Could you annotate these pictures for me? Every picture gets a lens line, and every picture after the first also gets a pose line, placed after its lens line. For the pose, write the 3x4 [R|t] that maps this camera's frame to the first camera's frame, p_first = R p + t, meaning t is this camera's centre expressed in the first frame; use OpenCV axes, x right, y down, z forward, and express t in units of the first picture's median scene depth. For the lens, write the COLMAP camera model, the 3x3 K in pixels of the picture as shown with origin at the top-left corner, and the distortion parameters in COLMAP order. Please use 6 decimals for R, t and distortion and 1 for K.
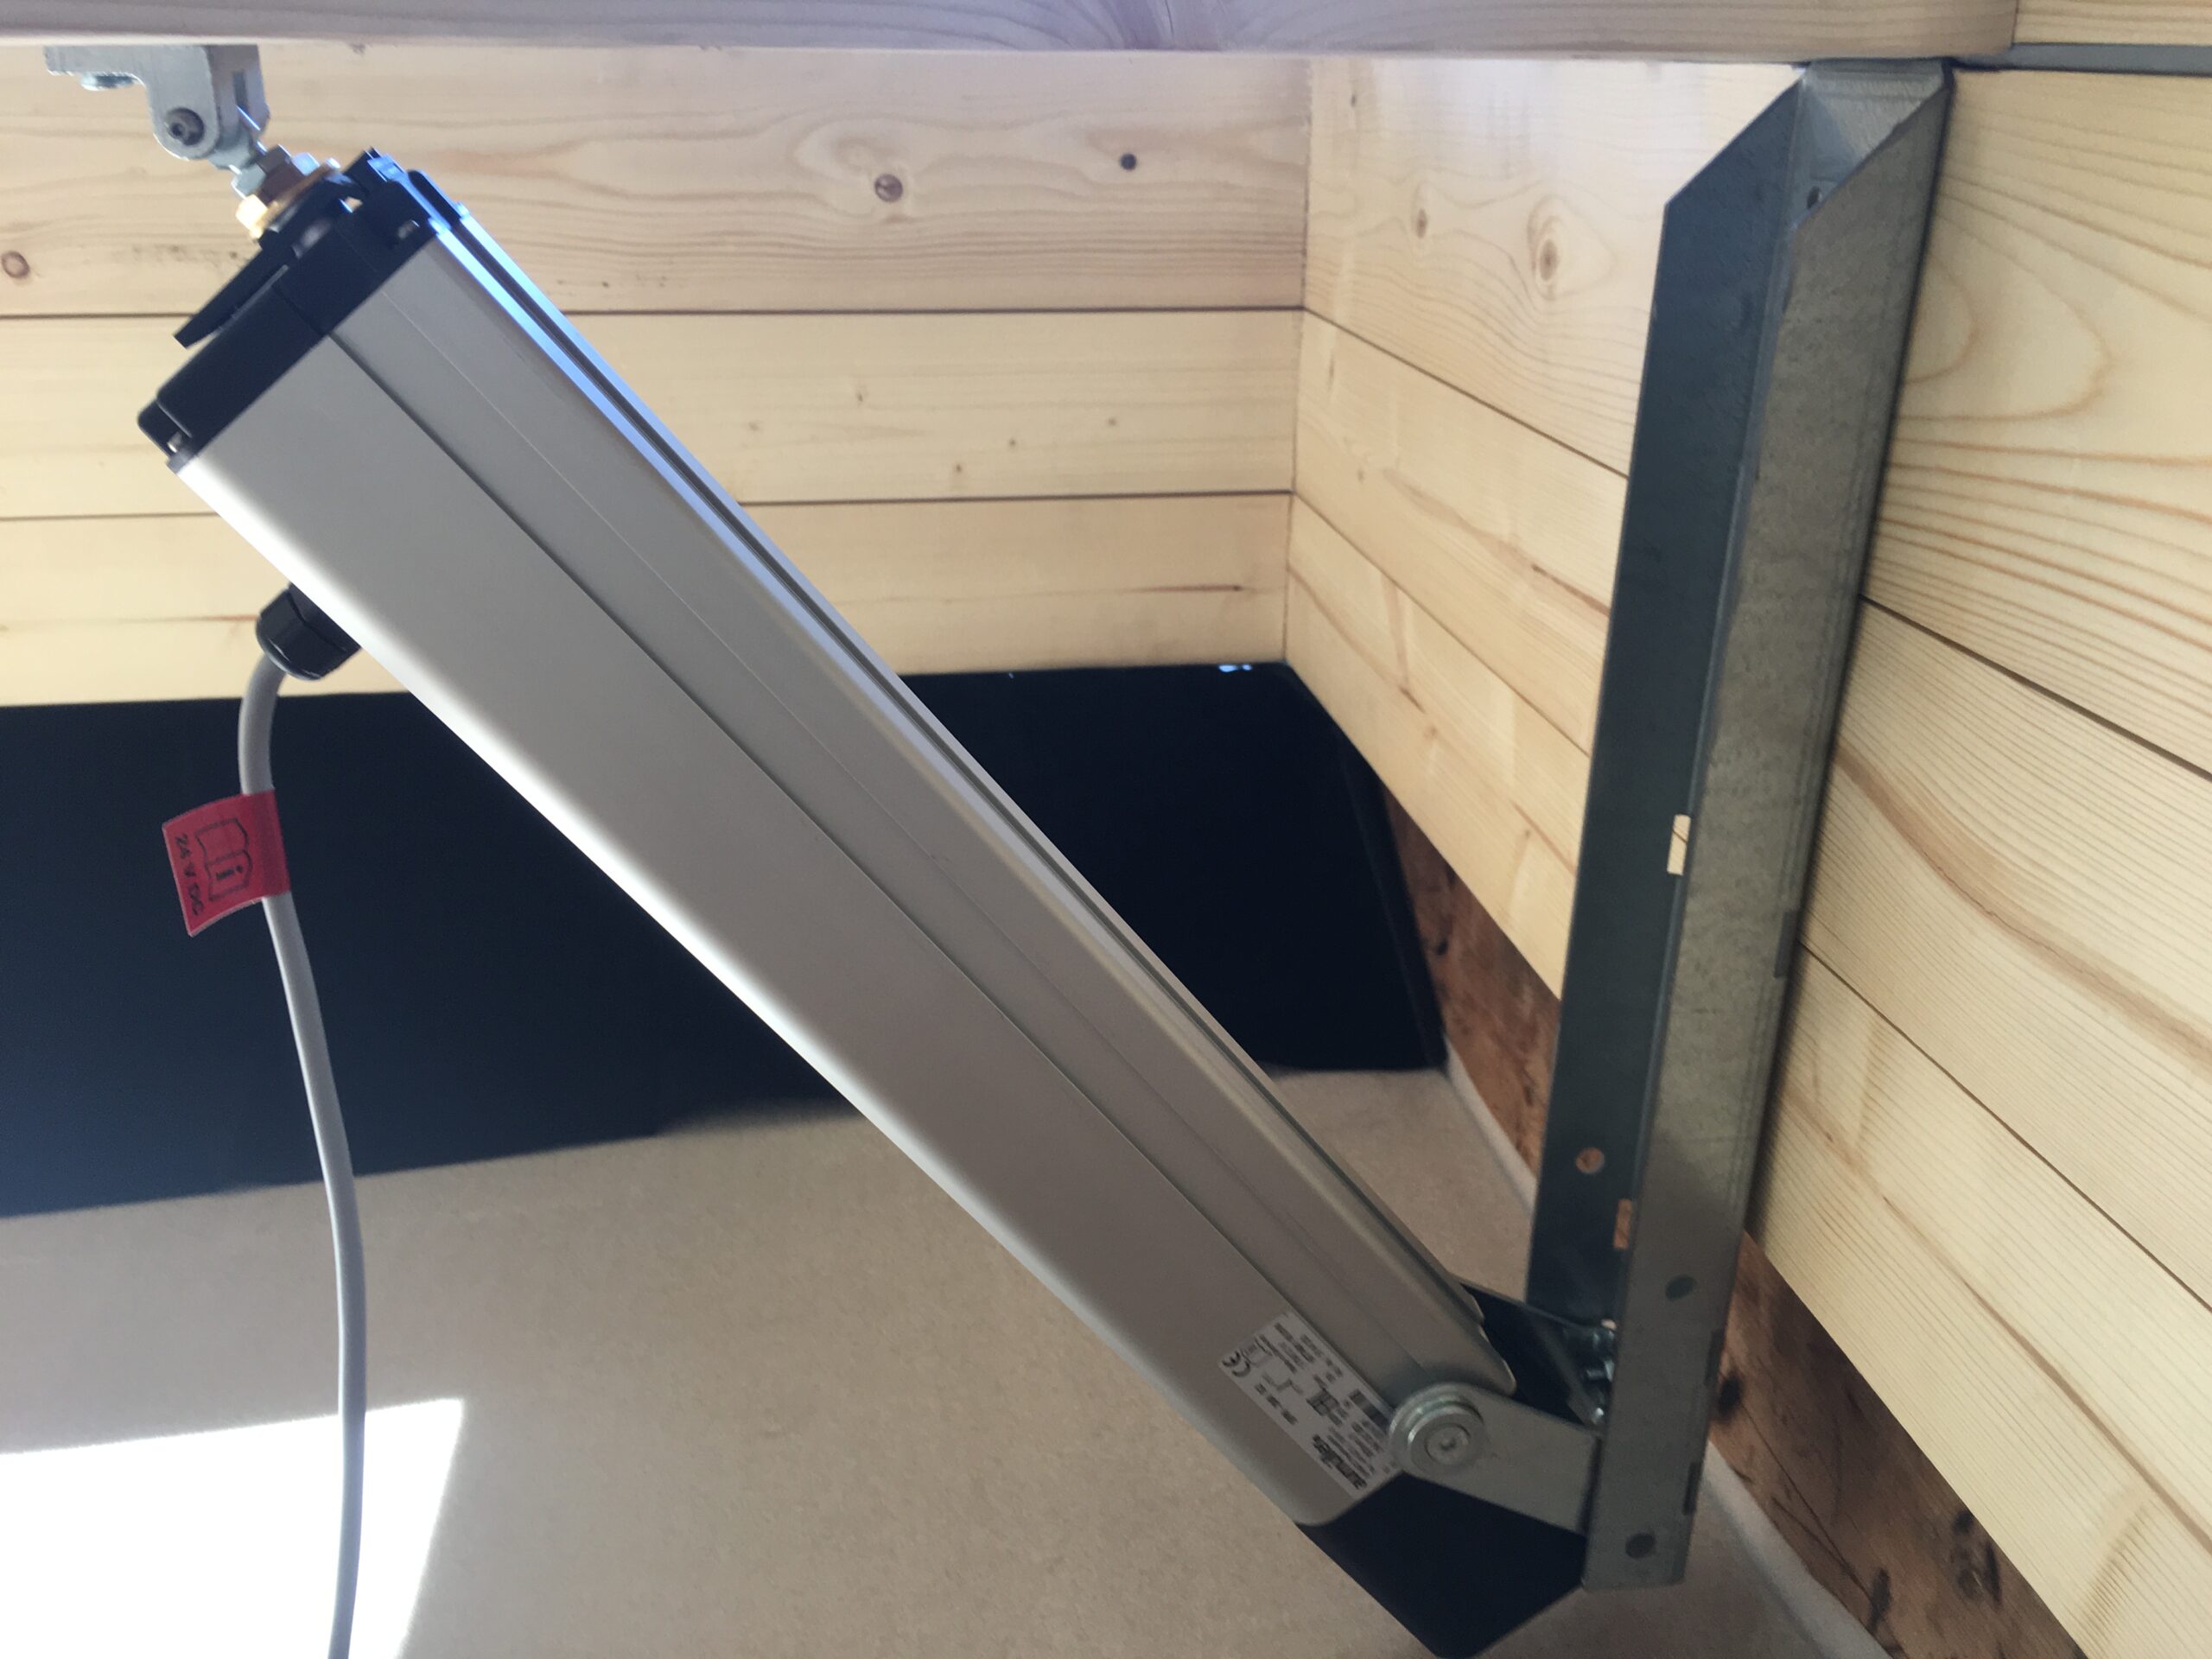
lens RADIAL K [[1854.7, 0, 1104.6], [0, 1854.7, 825.3], [0, 0, 1]] dist [0.057996, -0.083239]
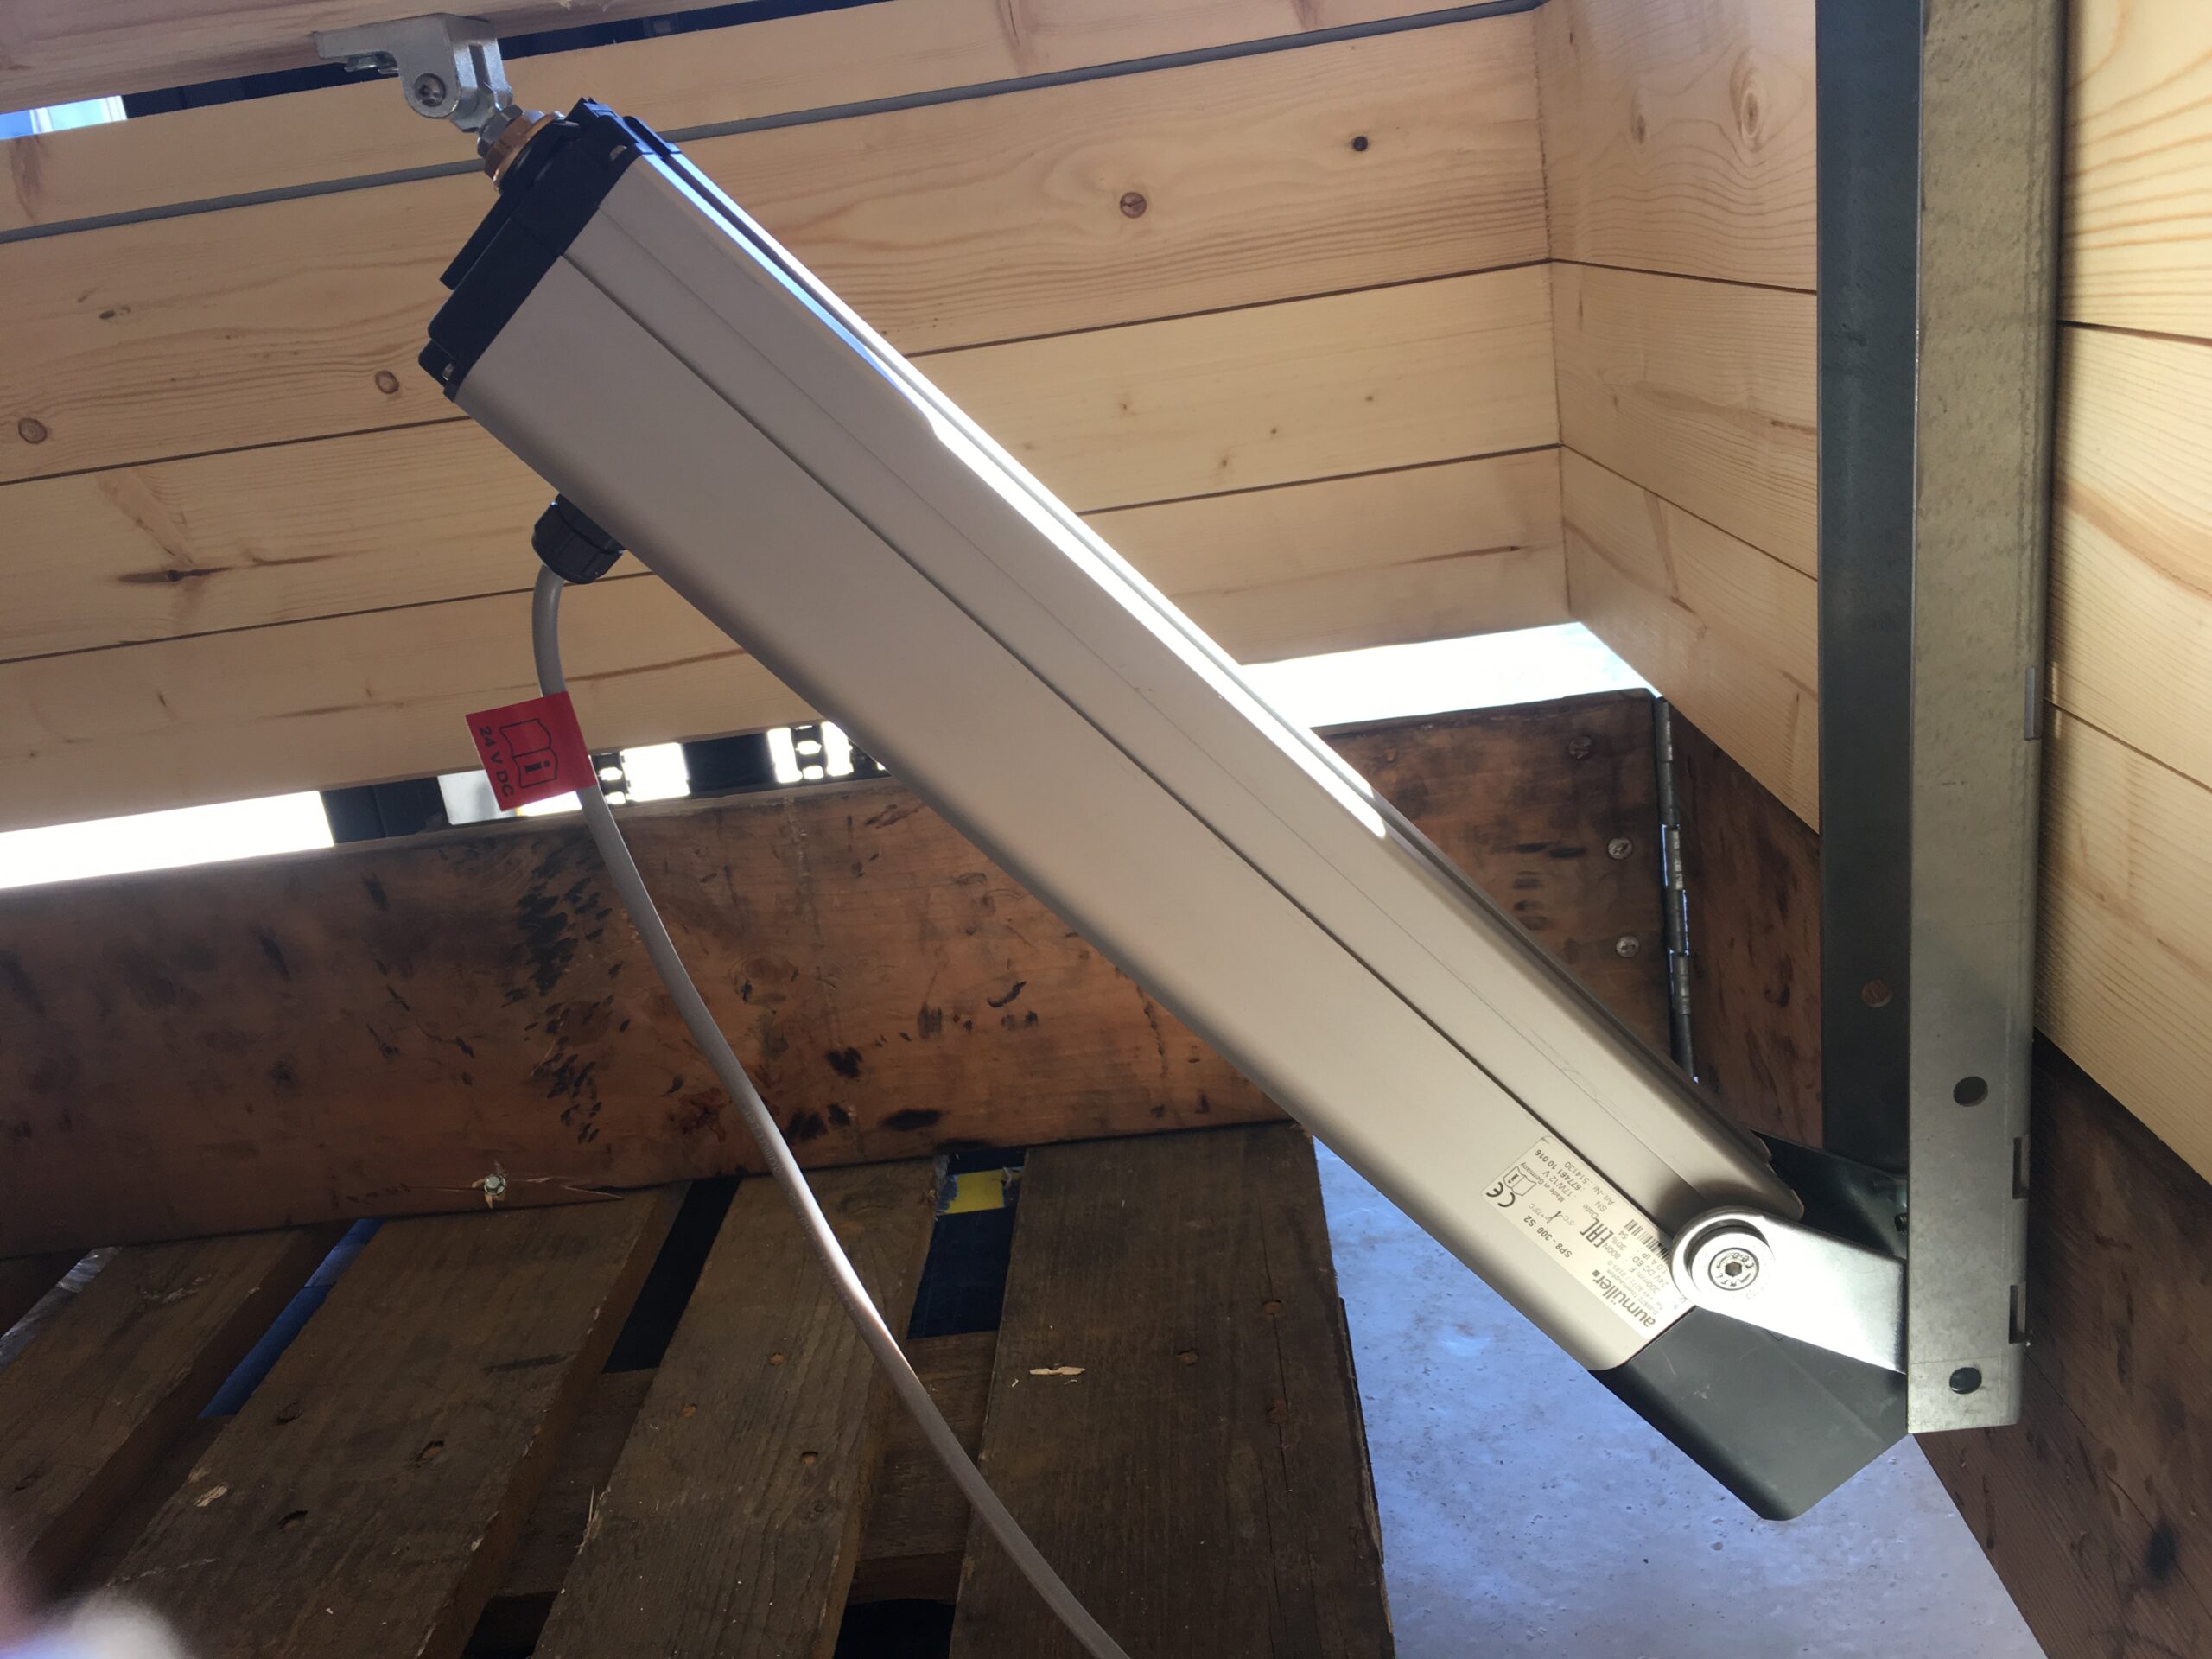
lens RADIAL K [[1854.7, 0, 1114.5], [0, 1854.7, 833.2], [0, 0, 1]] dist [0.057996, -0.083239]
pose [[0.976716, -0.092976, -0.193340, 0.079086], [0.080969, 0.994317, -0.069124, 0.147980], [0.198668, 0.051860, 0.978694, -0.027381]]
